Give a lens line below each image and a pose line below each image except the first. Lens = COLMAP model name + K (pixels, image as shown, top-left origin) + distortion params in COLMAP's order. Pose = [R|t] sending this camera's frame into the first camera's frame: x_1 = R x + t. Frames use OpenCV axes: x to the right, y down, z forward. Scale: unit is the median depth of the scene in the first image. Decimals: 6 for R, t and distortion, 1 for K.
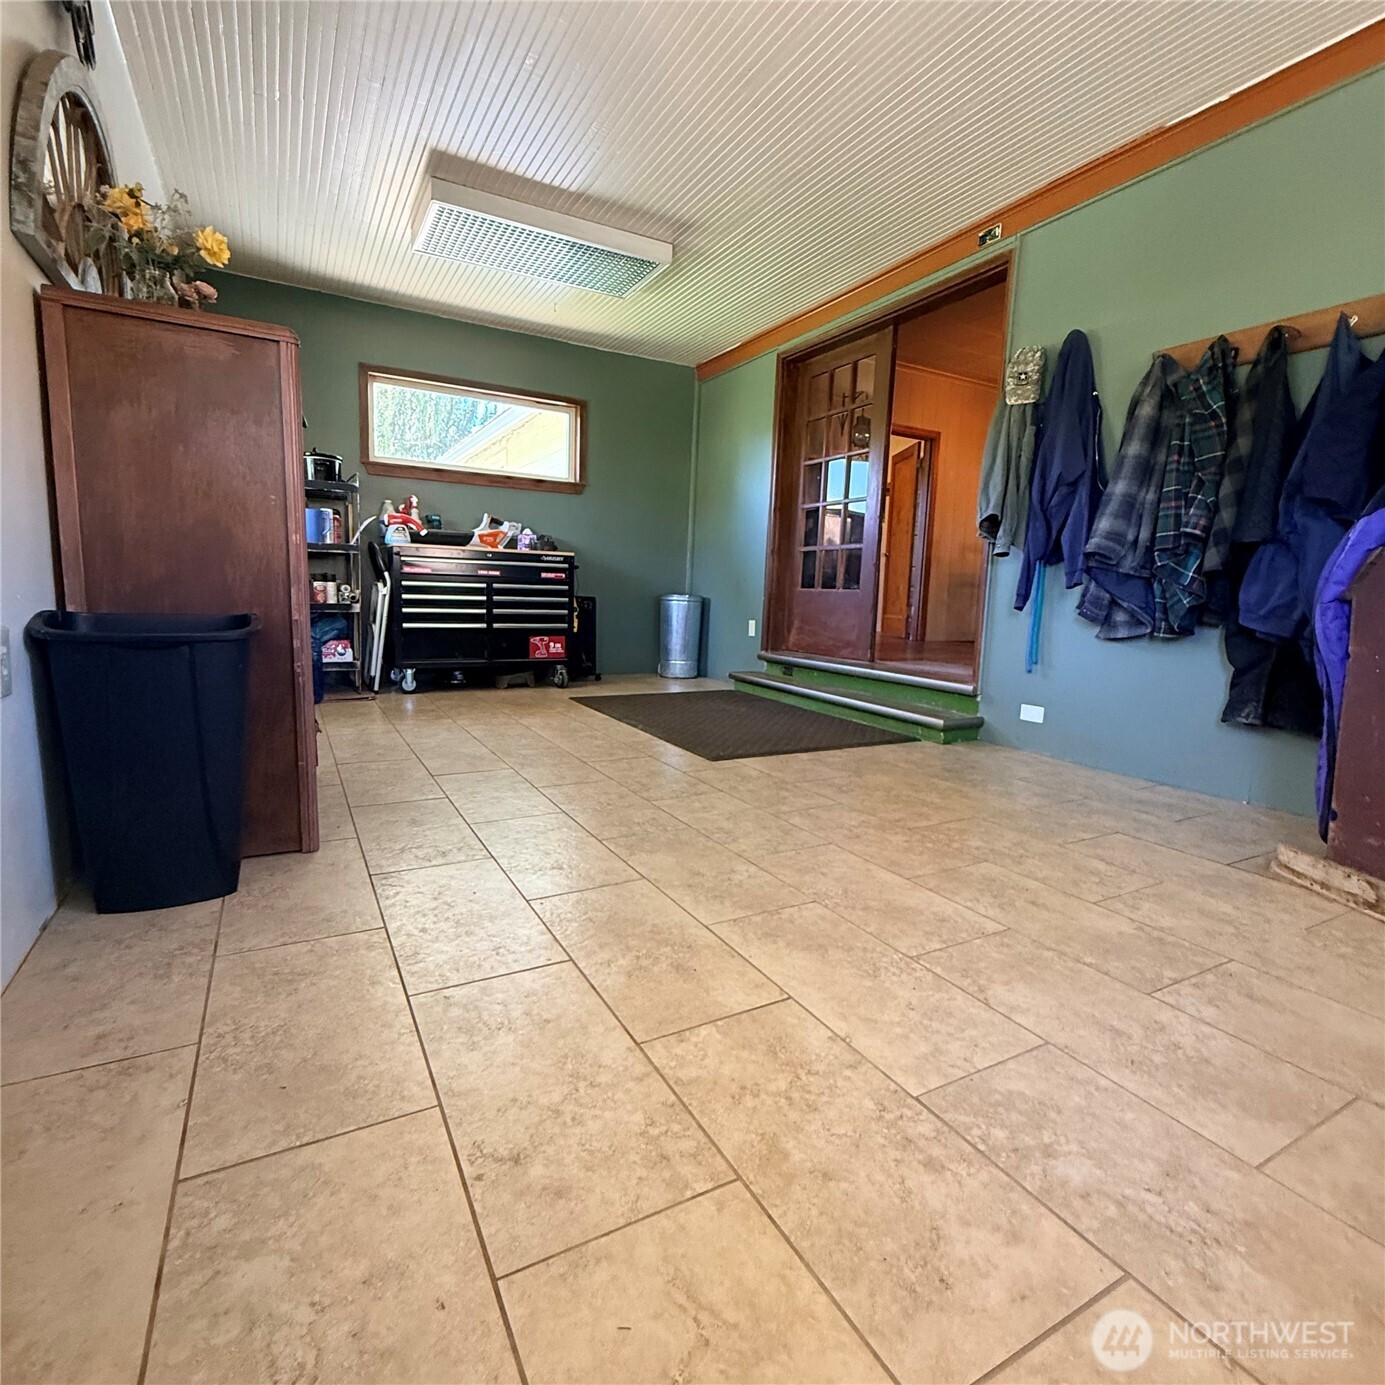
lens RADIAL K [[739.3, 0, 692.5], [0, 739.3, 692.5], [0, 0, 1]] dist [-0.002690, -0.000432]
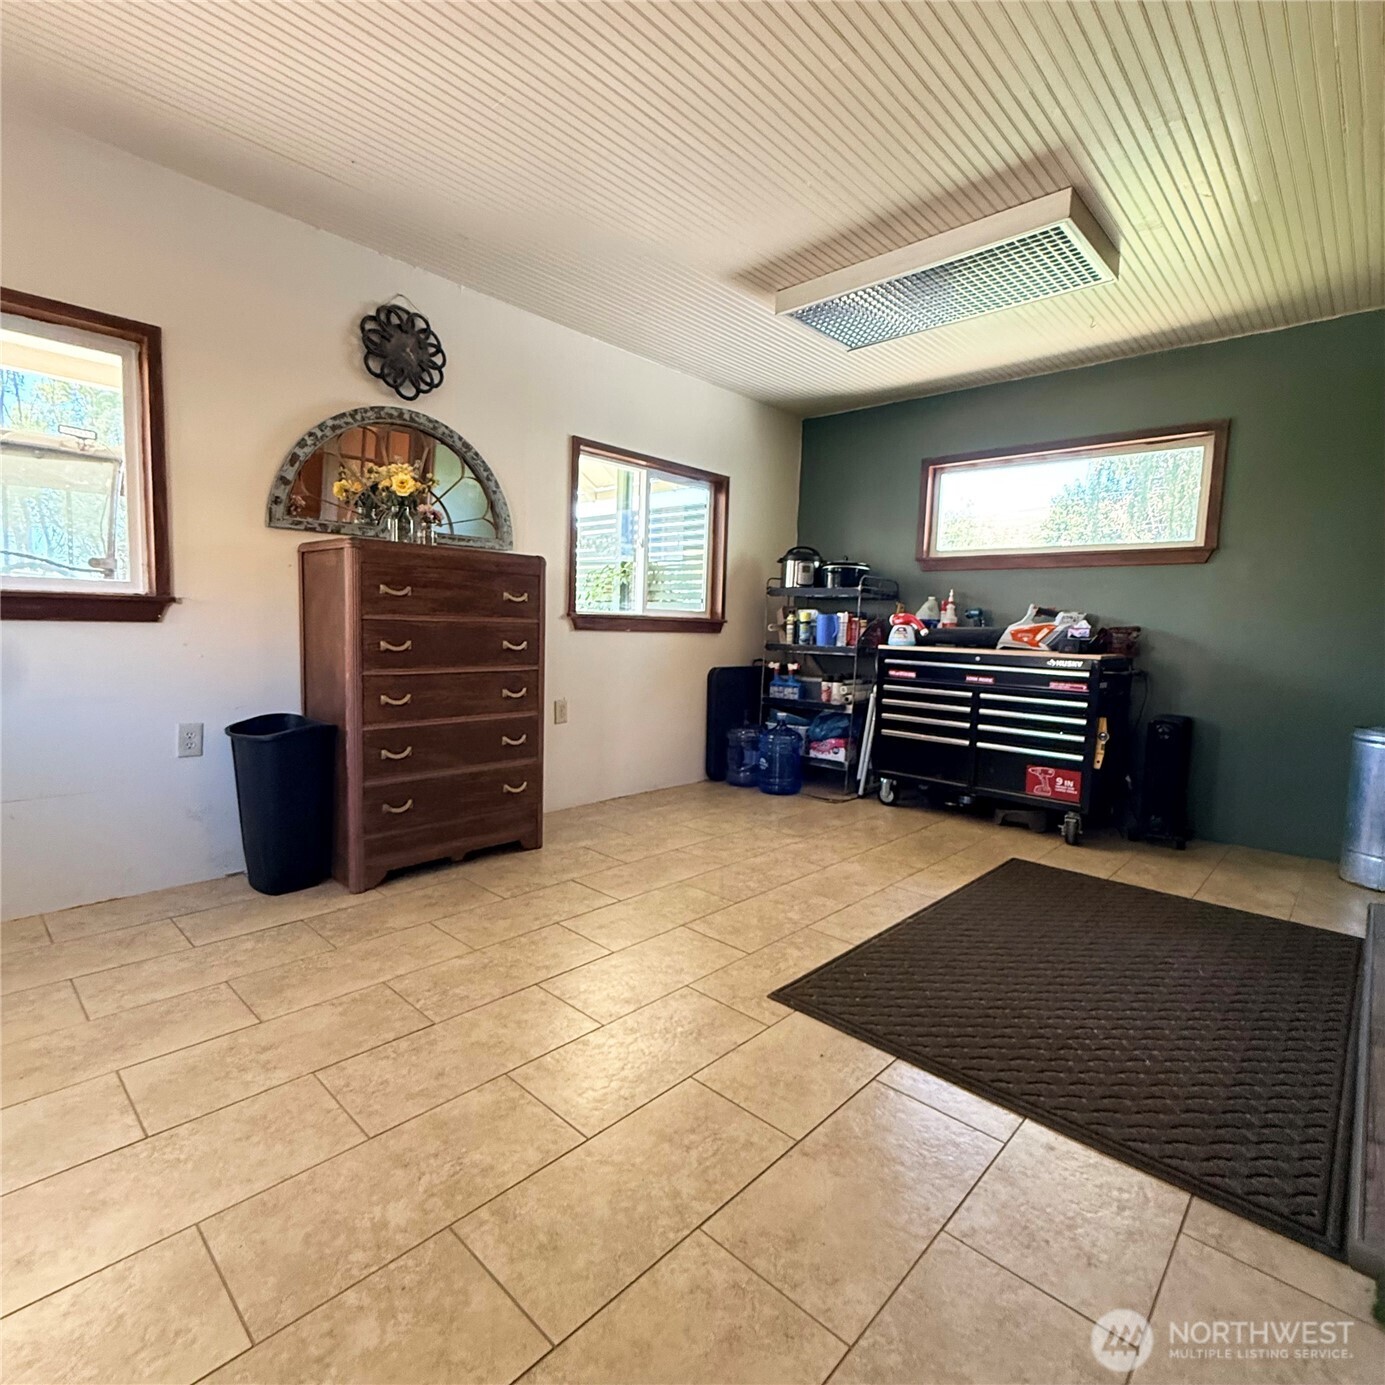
lens RADIAL K [[739.3, 0, 692.5], [0, 739.3, 692.5], [0, 0, 1]] dist [-0.002690, -0.000432]
pose [[0.305878, 0.067462, -0.949678, 0.400848], [-0.151745, 0.988190, 0.021323, -0.117228], [0.939900, 0.137587, 0.312502, 0.450459]]
